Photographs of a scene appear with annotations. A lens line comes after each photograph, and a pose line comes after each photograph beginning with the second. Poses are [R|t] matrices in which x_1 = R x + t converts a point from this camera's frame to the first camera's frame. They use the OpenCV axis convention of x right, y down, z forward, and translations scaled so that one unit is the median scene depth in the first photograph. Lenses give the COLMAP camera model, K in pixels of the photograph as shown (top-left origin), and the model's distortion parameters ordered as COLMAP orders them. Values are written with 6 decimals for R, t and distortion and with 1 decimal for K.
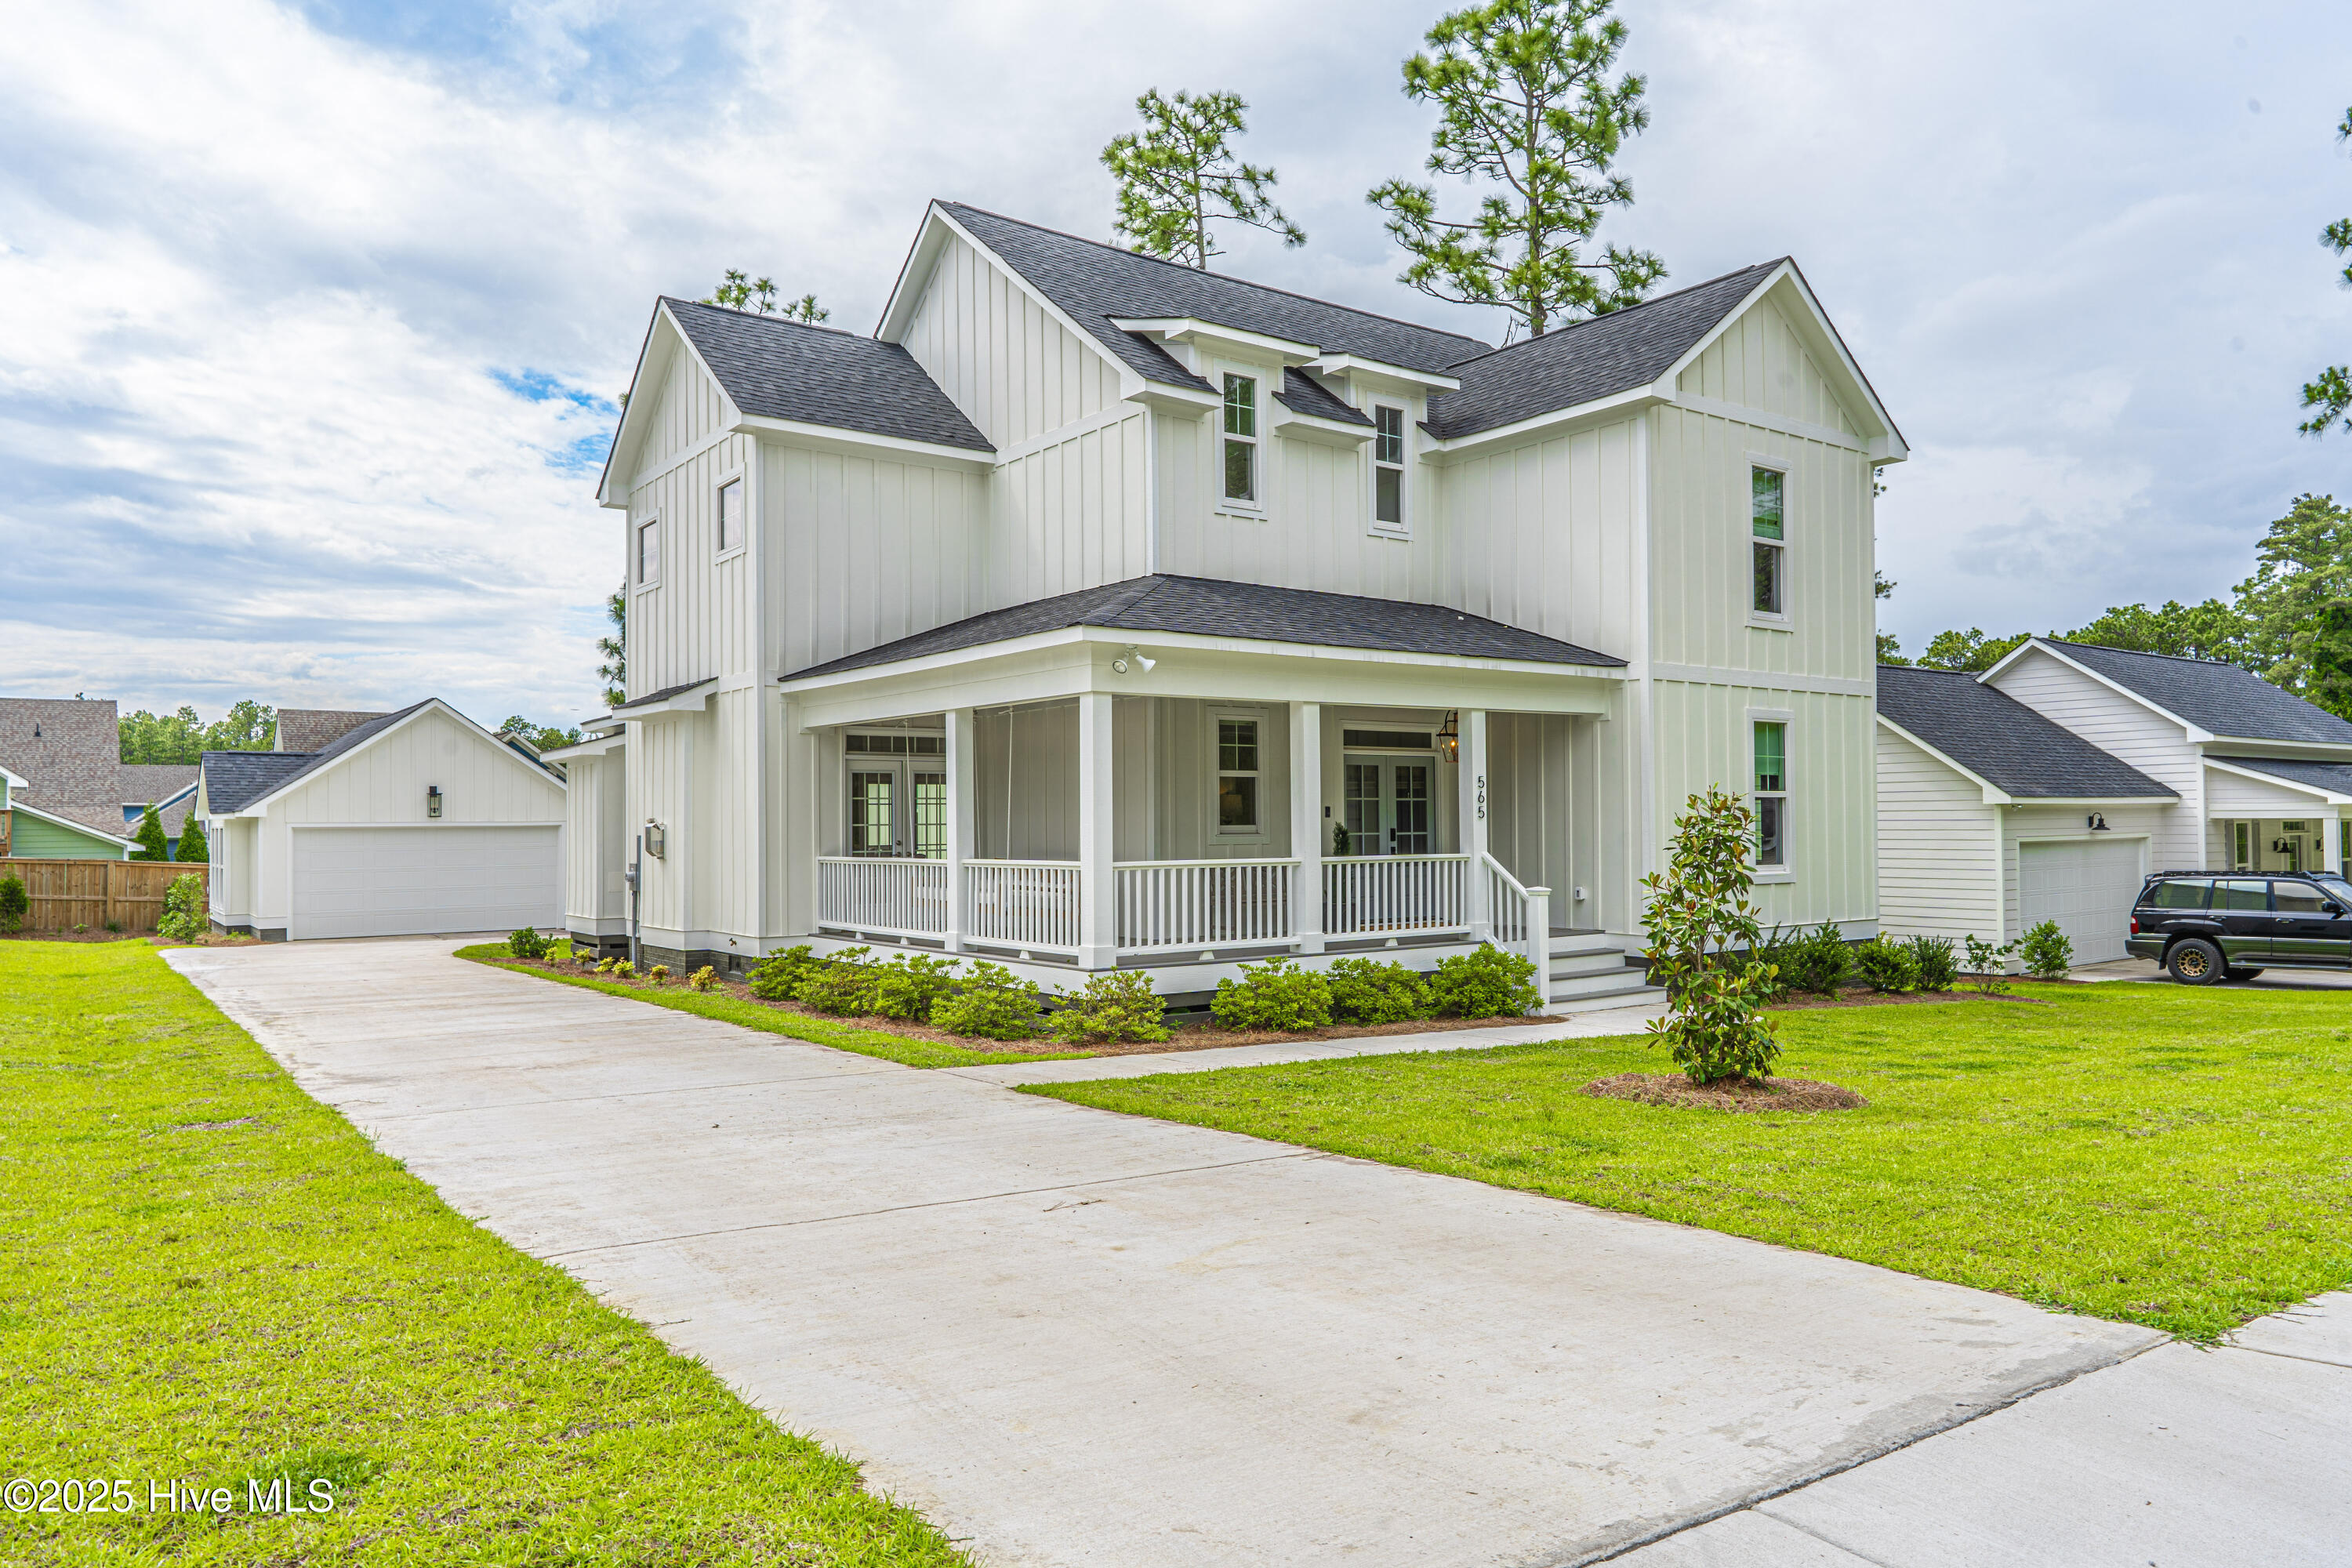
lens RADIAL K [[1581.2, 0, 1168.5], [0, 1581.2, 782.5], [0, 0, 1]] dist [-0.003340, 0.005017]
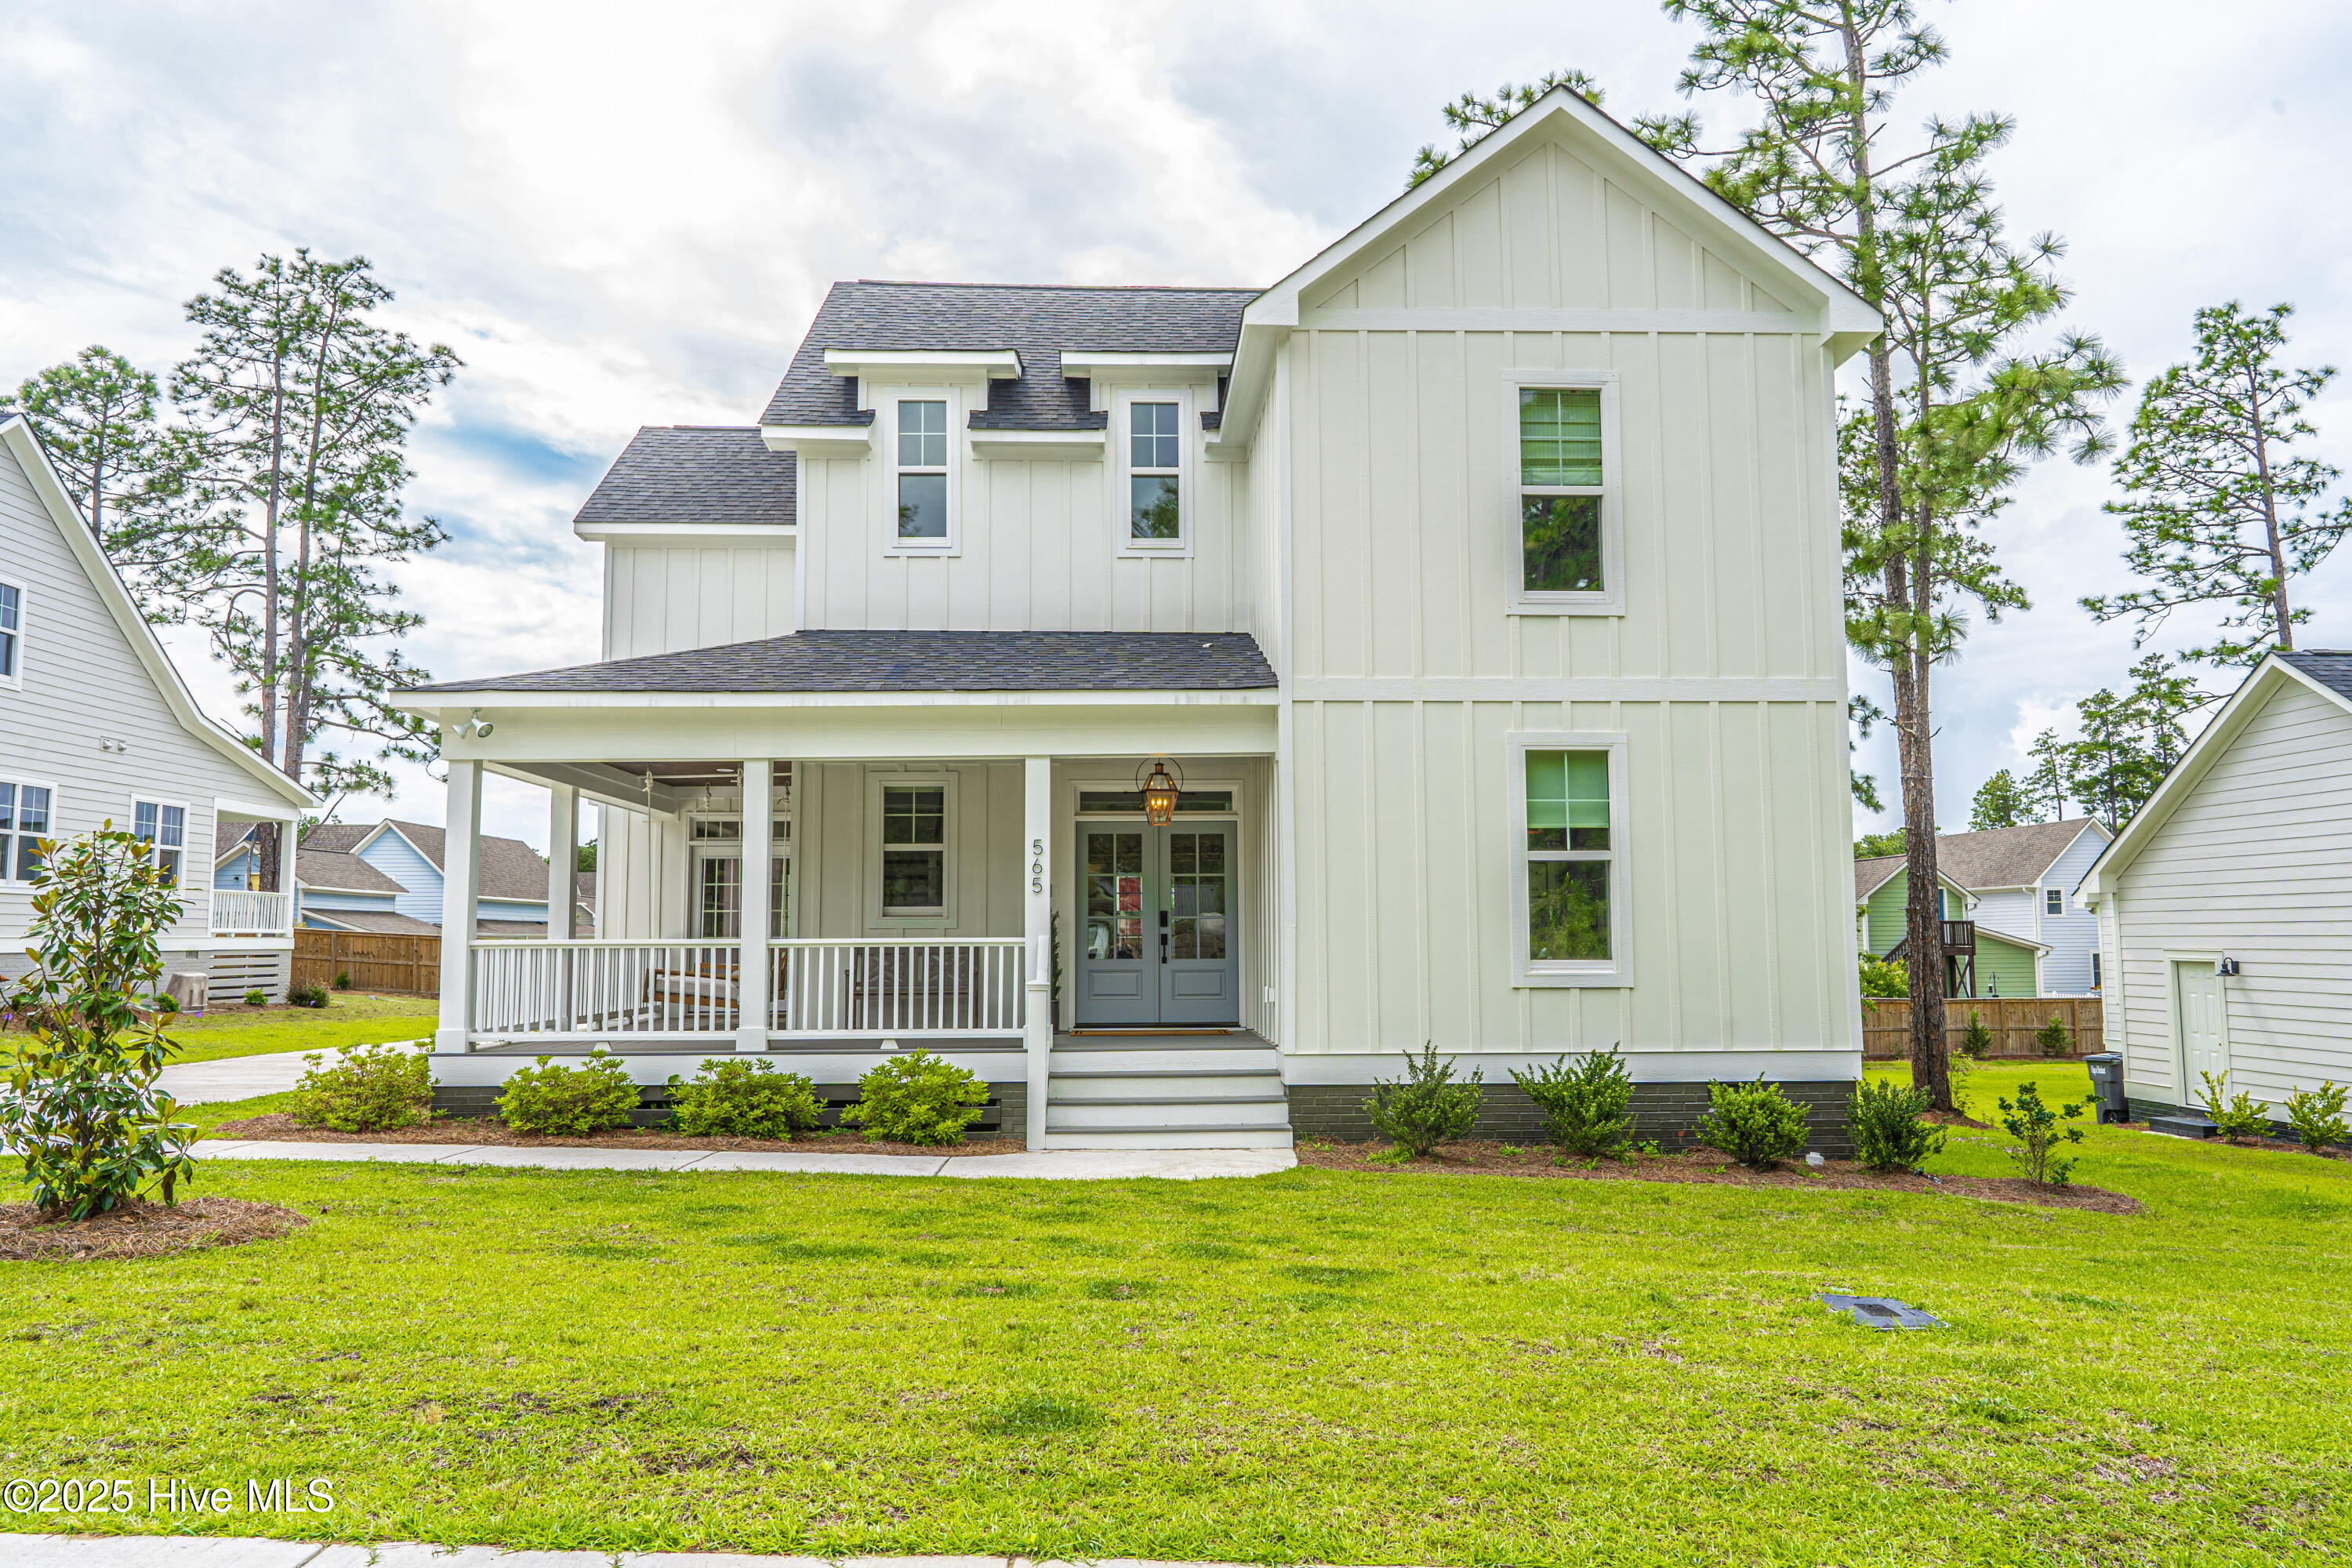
lens RADIAL K [[1376.3, 0, 1180.0], [0, 1376.3, 807.4], [0, 0, 1]] dist [-0.018399, 0.000425]
pose [[0.833867, -0.032099, -0.551031, 0.584971], [0.012862, 0.999167, -0.038739, 0.006967], [0.551815, 0.025216, 0.833585, 0.427757]]
